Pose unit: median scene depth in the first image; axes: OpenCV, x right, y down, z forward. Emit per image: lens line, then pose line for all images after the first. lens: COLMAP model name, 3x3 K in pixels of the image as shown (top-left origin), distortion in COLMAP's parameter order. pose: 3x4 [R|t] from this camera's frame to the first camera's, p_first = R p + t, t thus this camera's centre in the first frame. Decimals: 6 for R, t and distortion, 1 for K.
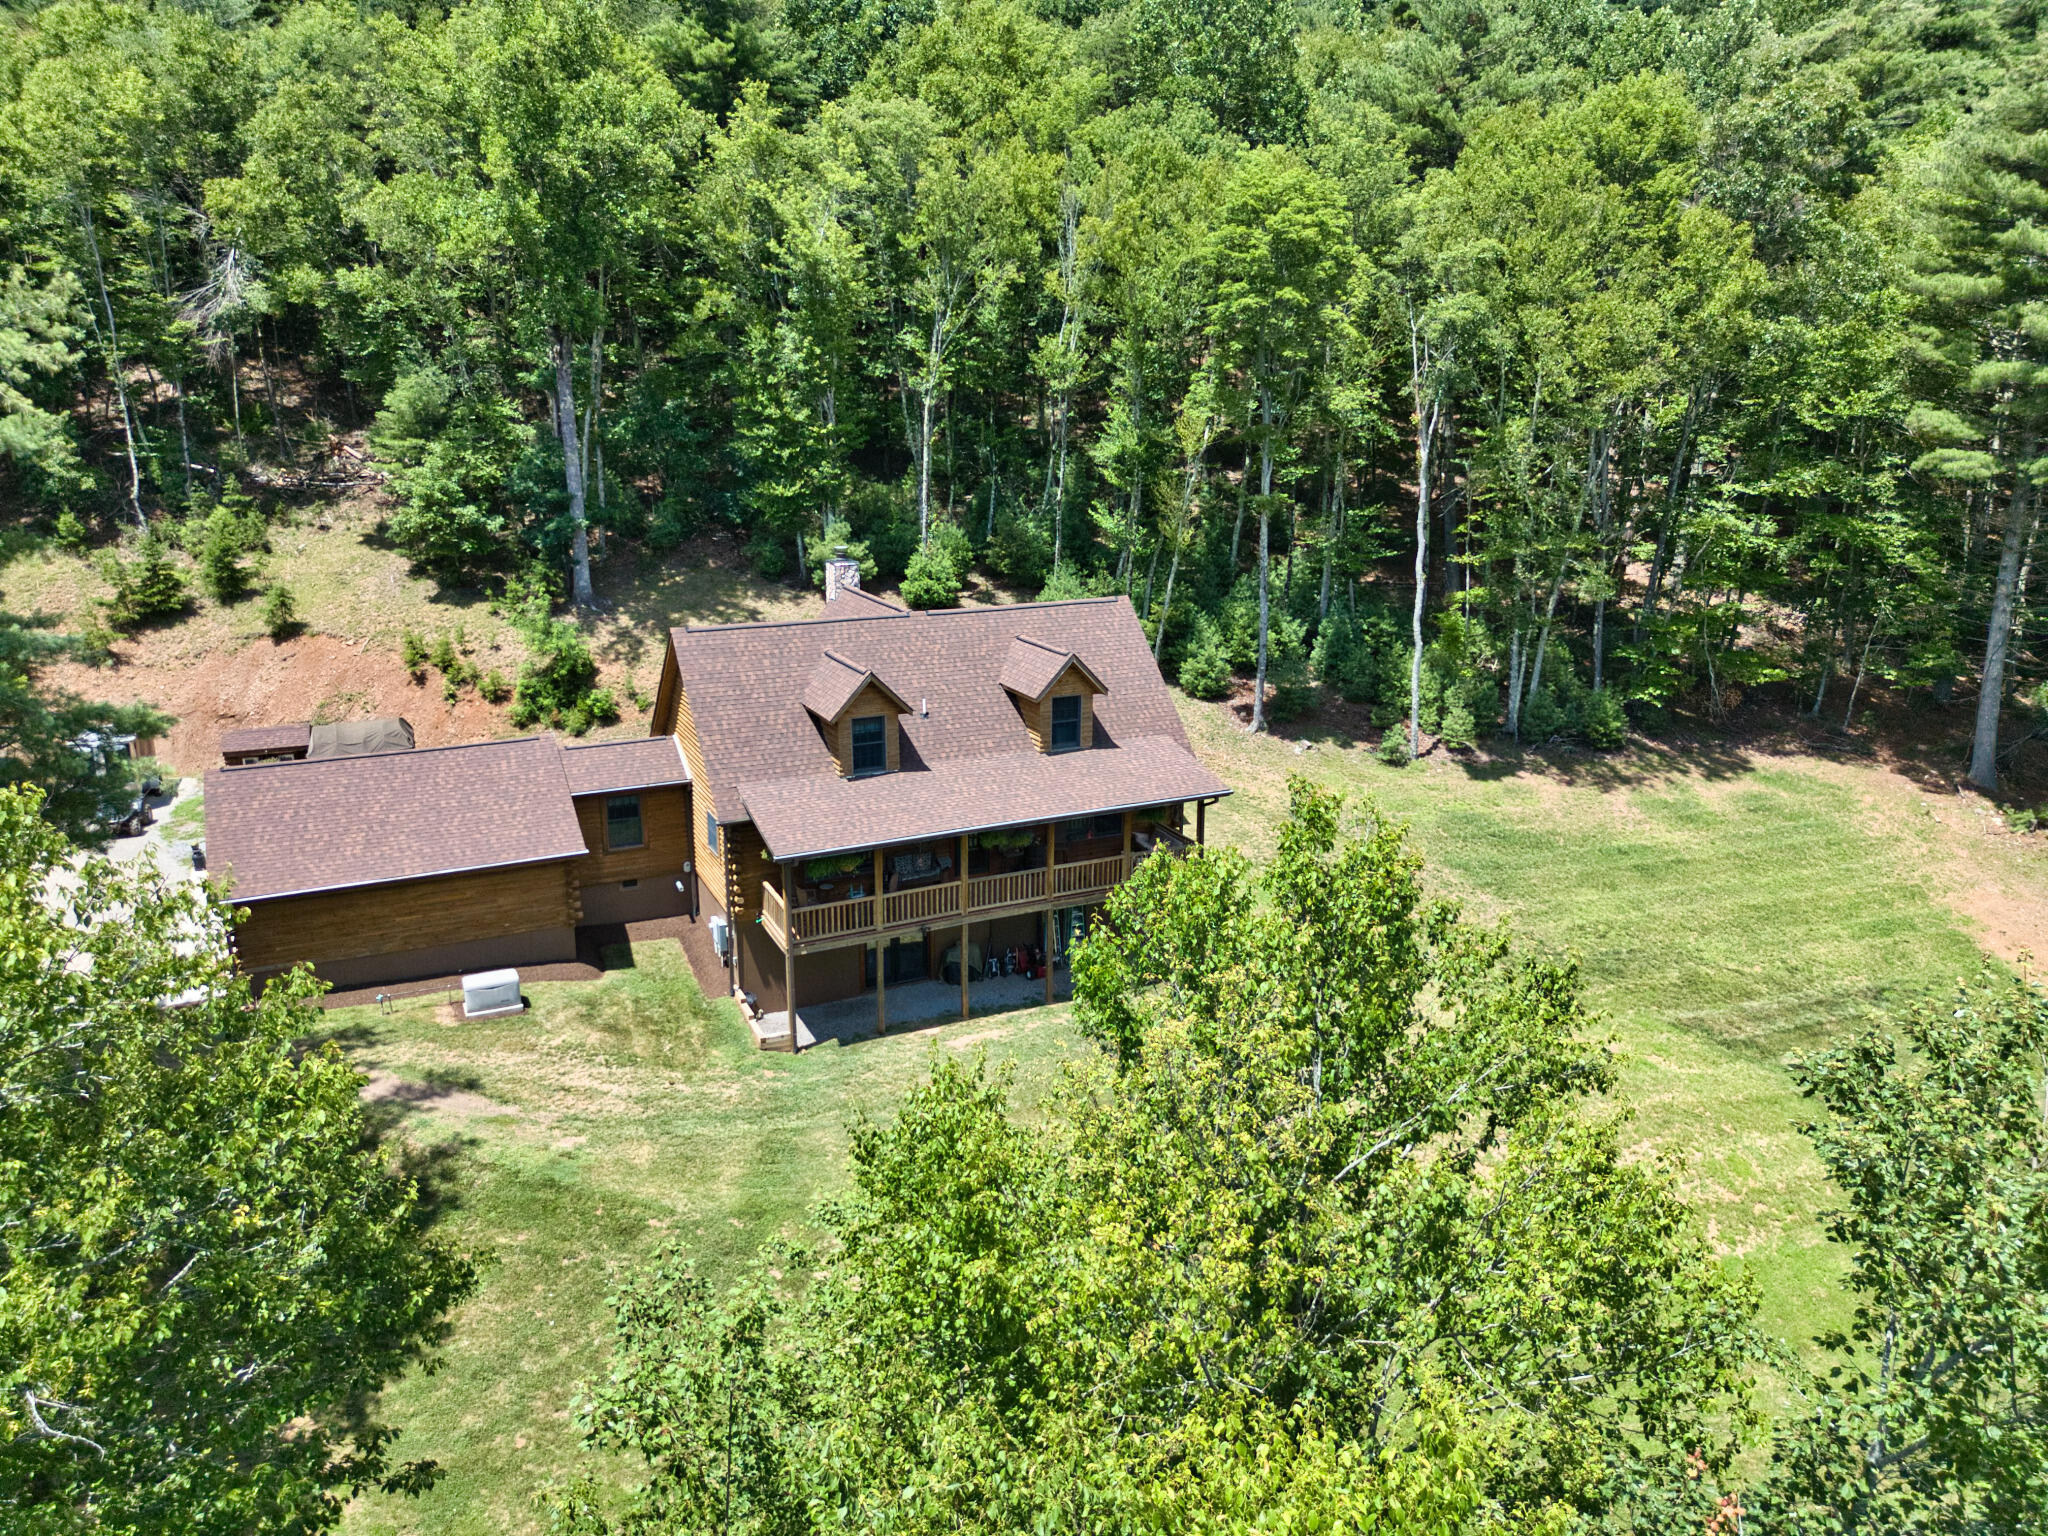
lens RADIAL K [[1453.3, 0, 1029.7], [0, 1453.3, 771.6], [0, 0, 1]] dist [0.058937, -0.048032]
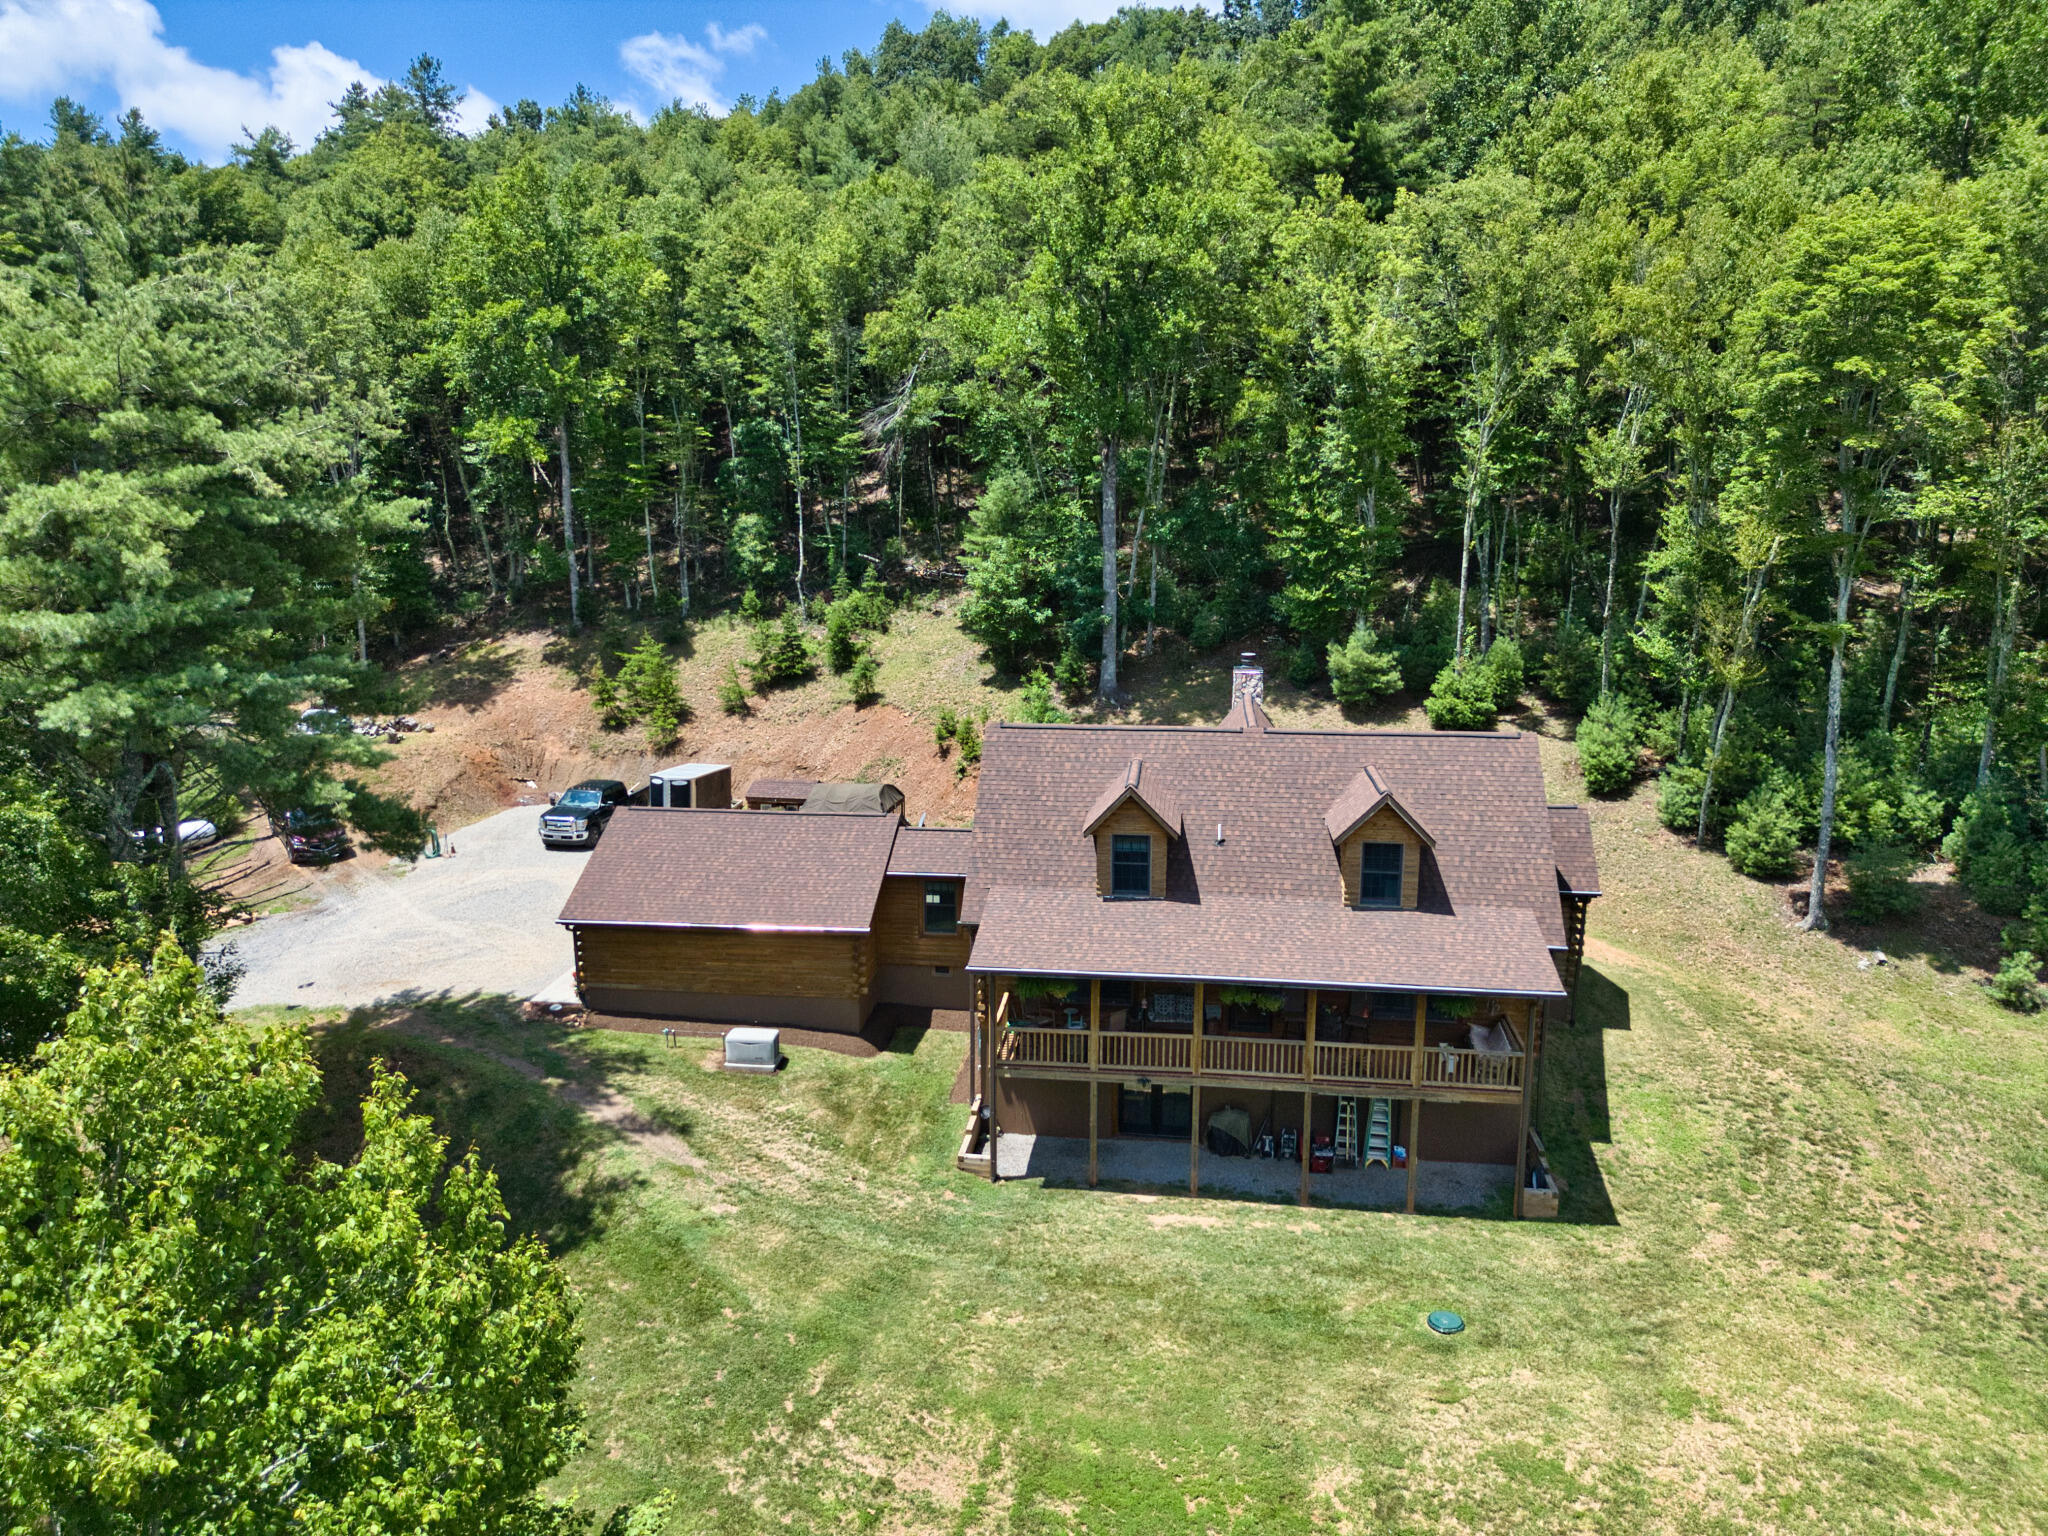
lens RADIAL K [[1453.3, 0, 1016.9], [0, 1453.3, 766.4], [0, 0, 1]] dist [0.058937, -0.048032]
pose [[0.837589, 0.105552, -0.536007, 0.204612], [-0.144081, 0.989100, -0.030372, -0.027570], [0.526959, 0.102667, 0.843667, 0.119917]]
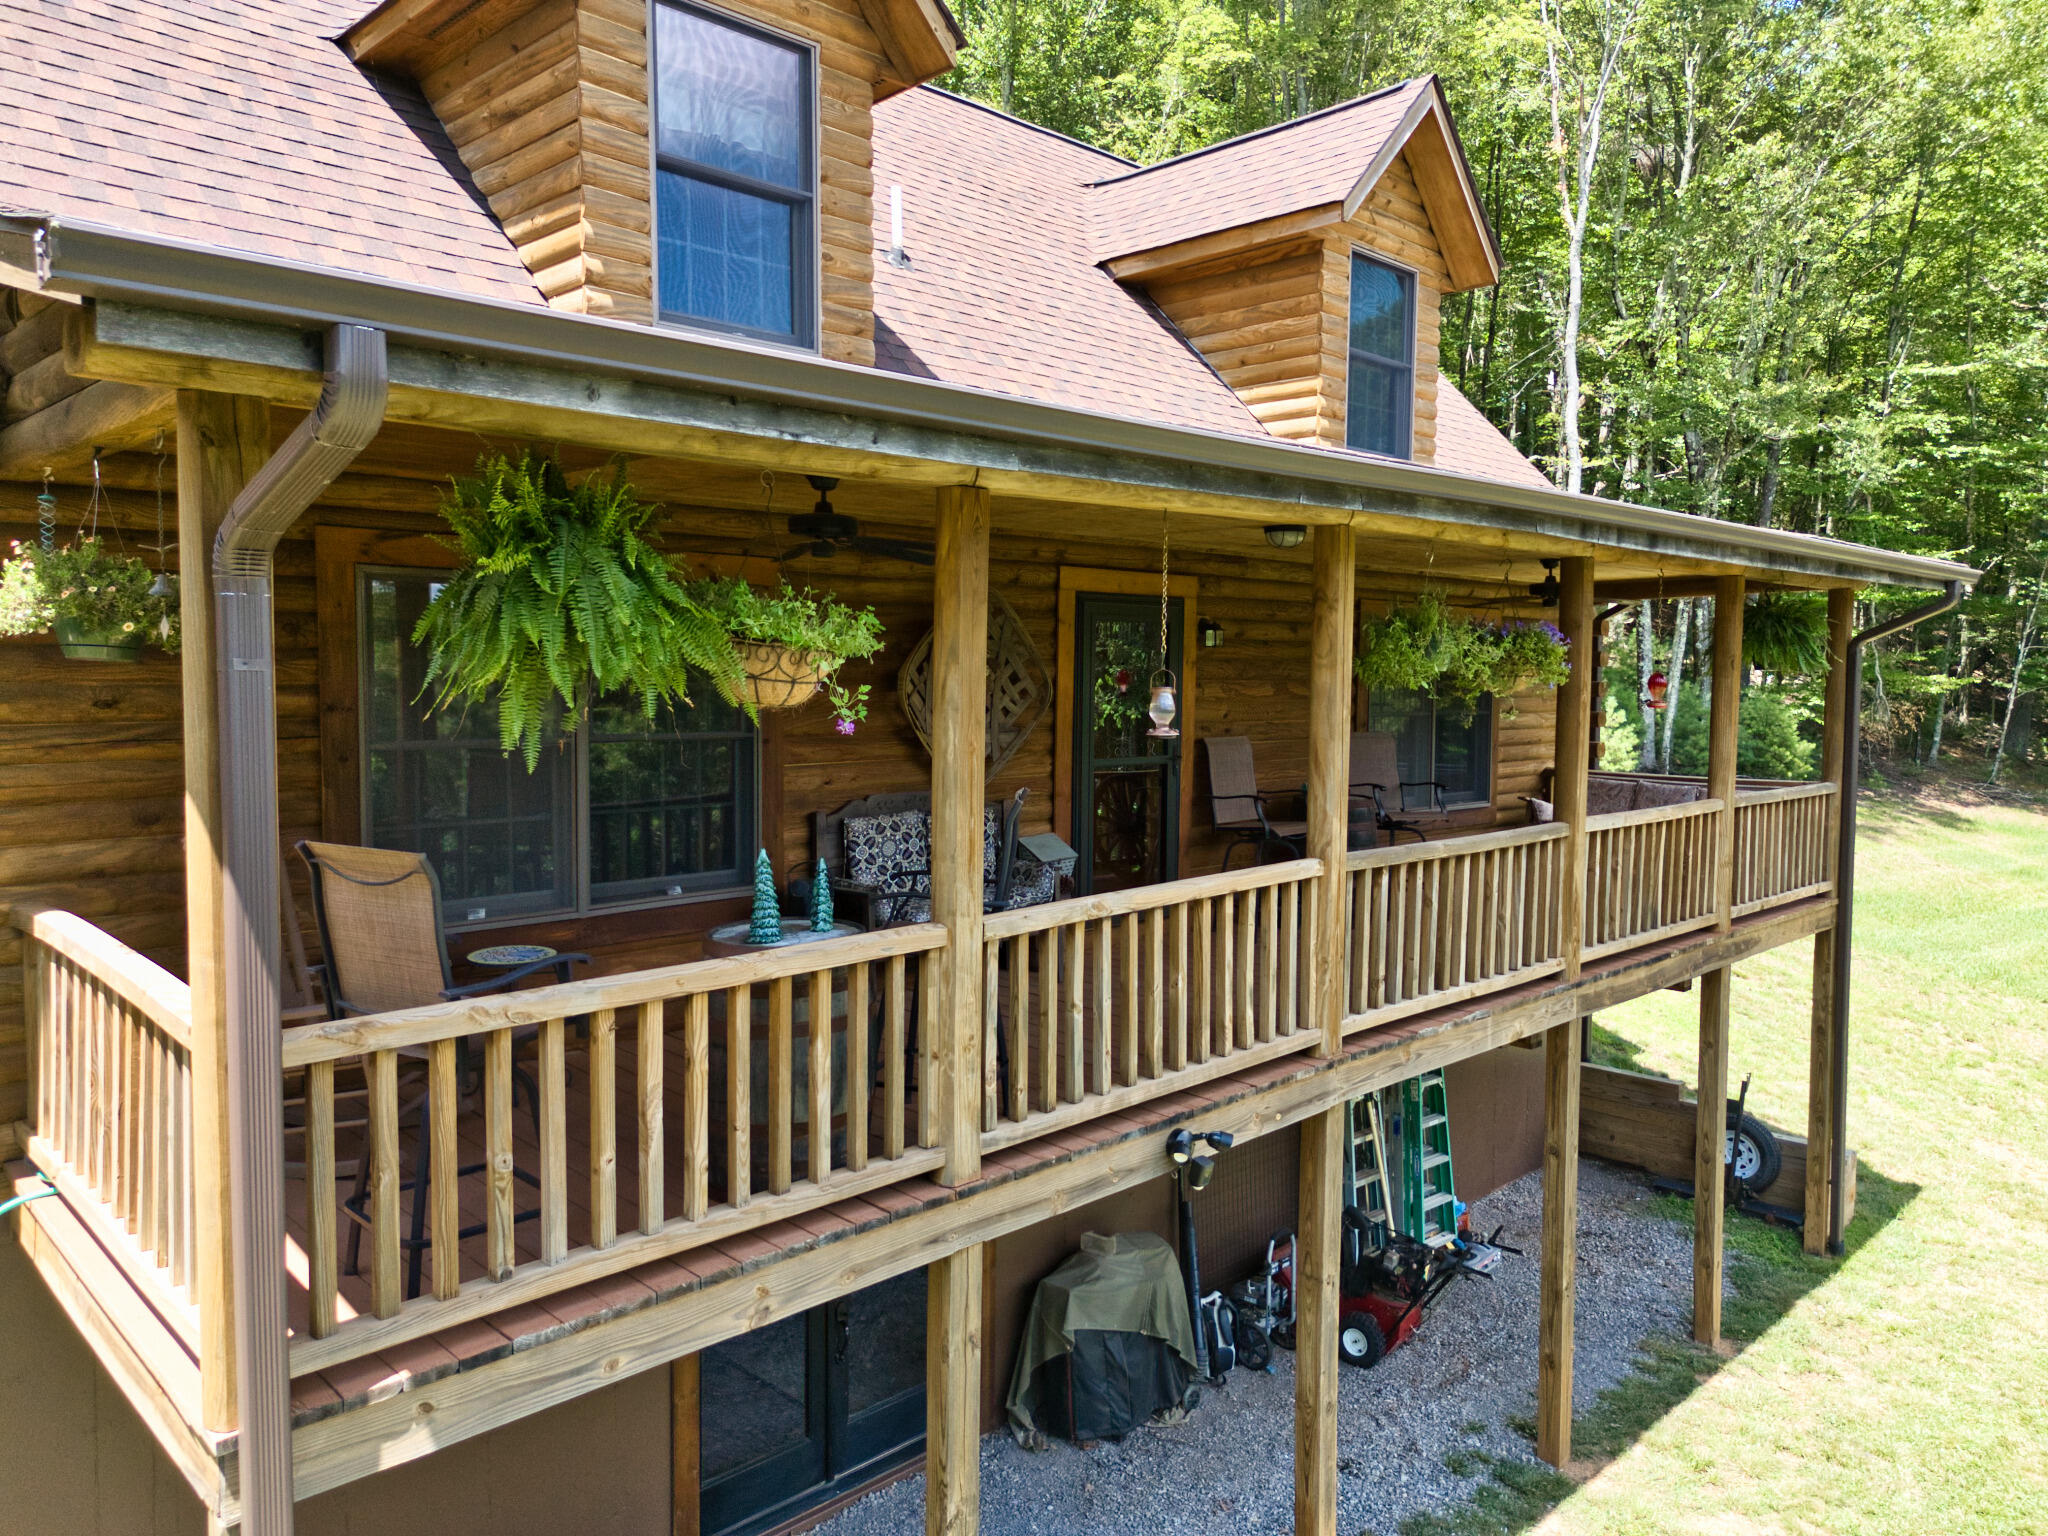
lens RADIAL K [[1453.3, 0, 1021.2], [0, 1453.3, 758.8], [0, 0, 1]] dist [0.058937, -0.048032]
pose [[0.948894, -0.014476, 0.315263, -0.090375], [0.079320, 0.977821, -0.193842, 0.061750], [-0.305465, 0.208942, 0.928996, 0.542422]]
